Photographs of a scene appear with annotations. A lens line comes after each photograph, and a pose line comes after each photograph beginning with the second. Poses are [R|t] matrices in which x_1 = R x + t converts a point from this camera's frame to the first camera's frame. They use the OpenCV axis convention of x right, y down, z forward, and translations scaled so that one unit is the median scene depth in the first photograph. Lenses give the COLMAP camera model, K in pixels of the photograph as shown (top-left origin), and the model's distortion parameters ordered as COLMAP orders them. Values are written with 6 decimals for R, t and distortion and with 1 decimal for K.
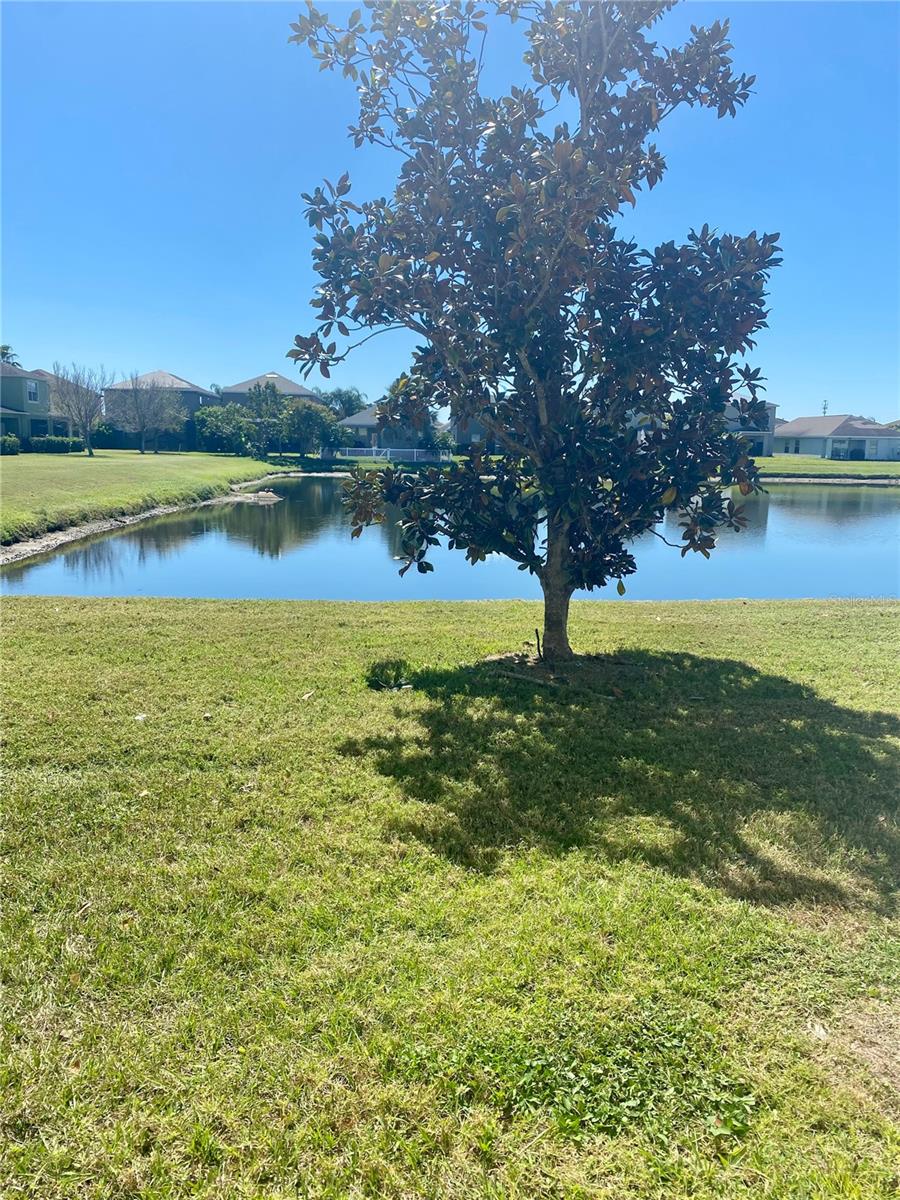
lens RADIAL K [[909.5, 0, 450.0], [0, 909.5, 600.0], [0, 0, 1]] dist [0.028987, -0.000471]
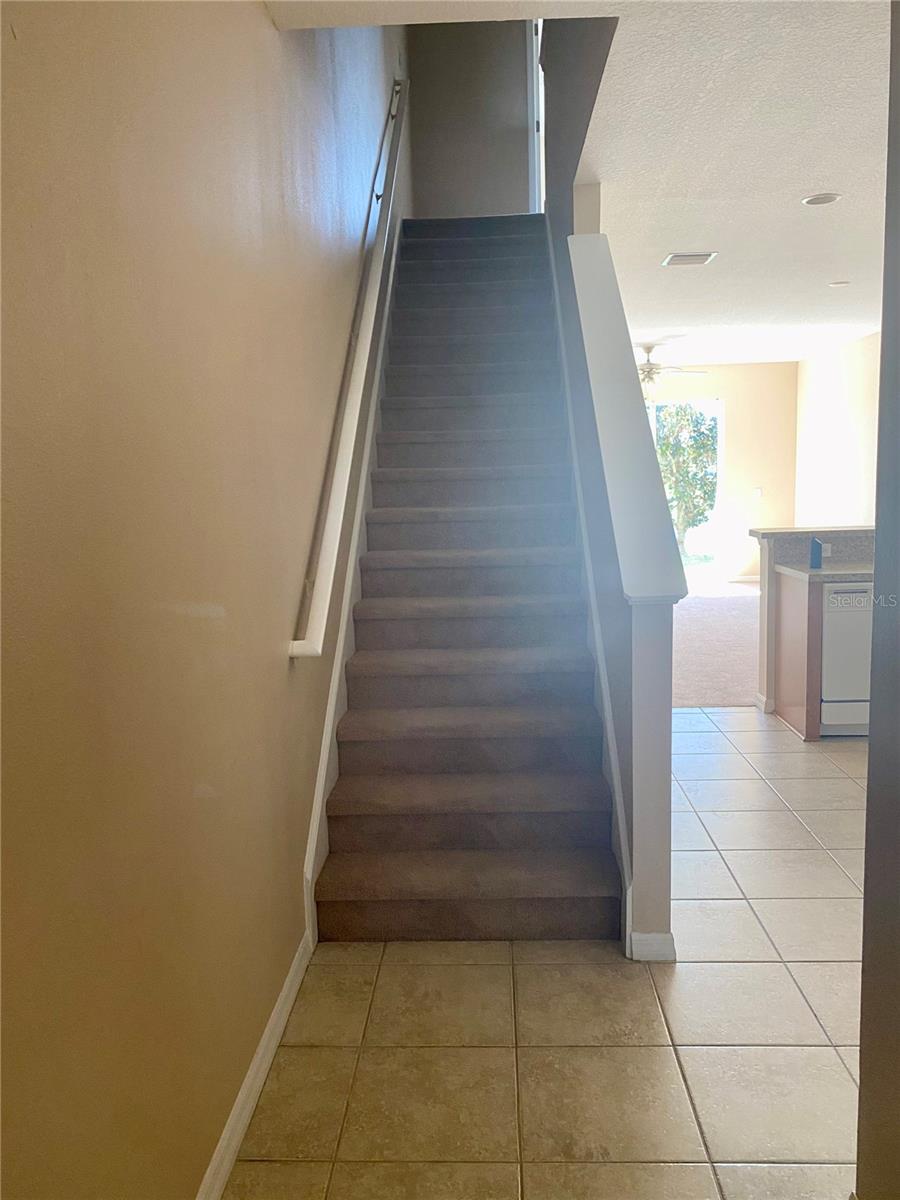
lens RADIAL K [[912.2, 0, 450.0], [0, 912.2, 600.0], [0, 0, 1]] dist [0.099596, -0.229074]
pose [[0.992414, -0.034063, -0.118128, -0.064747], [0.029973, 0.998894, -0.036226, 0.070099], [0.119231, 0.032410, 0.992337, -0.464287]]
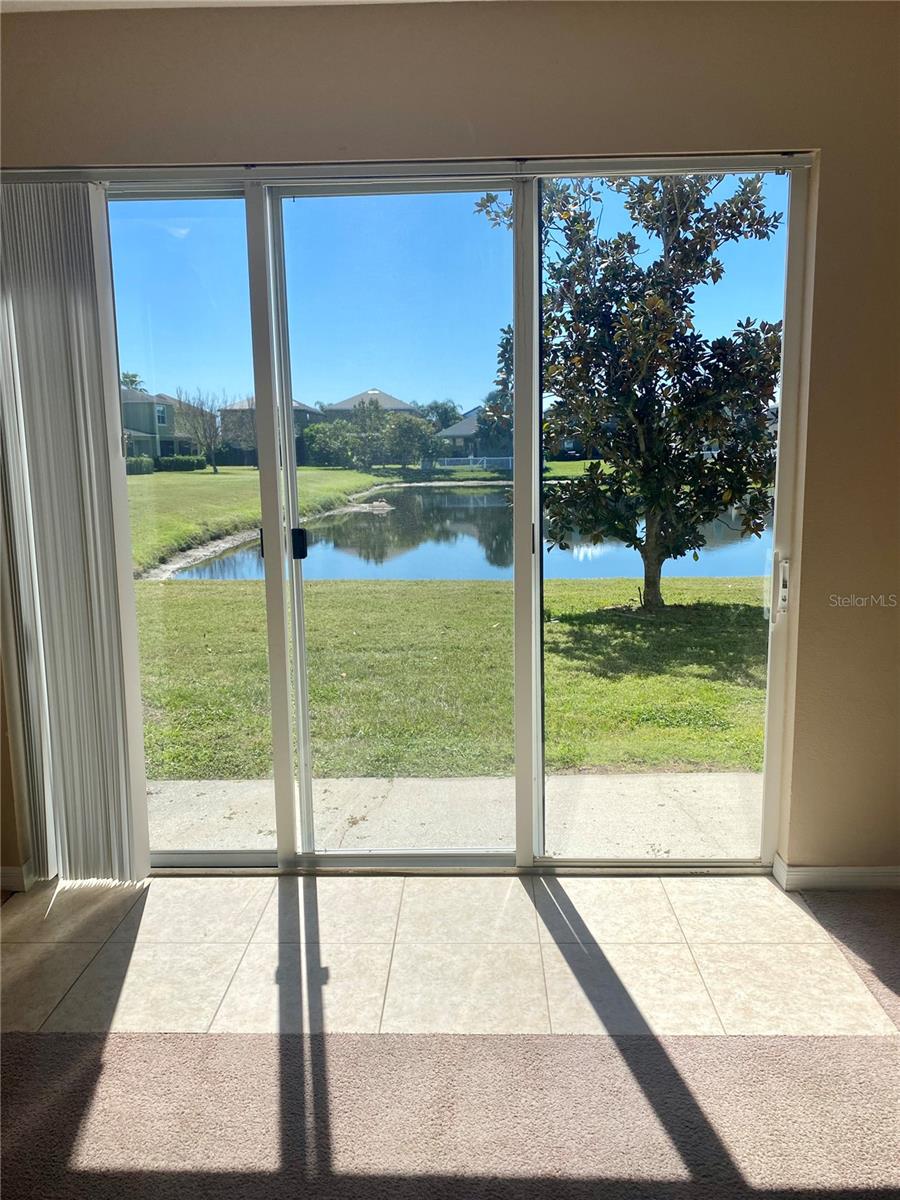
lens RADIAL K [[912.2, 0, 450.0], [0, 912.2, 600.0], [0, 0, 1]] dist [0.099596, -0.229074]
pose [[0.994915, -0.014594, -0.099655, -0.016412], [0.013792, 0.999867, -0.008730, 0.015989], [0.099770, 0.007311, 0.994984, -0.134966]]
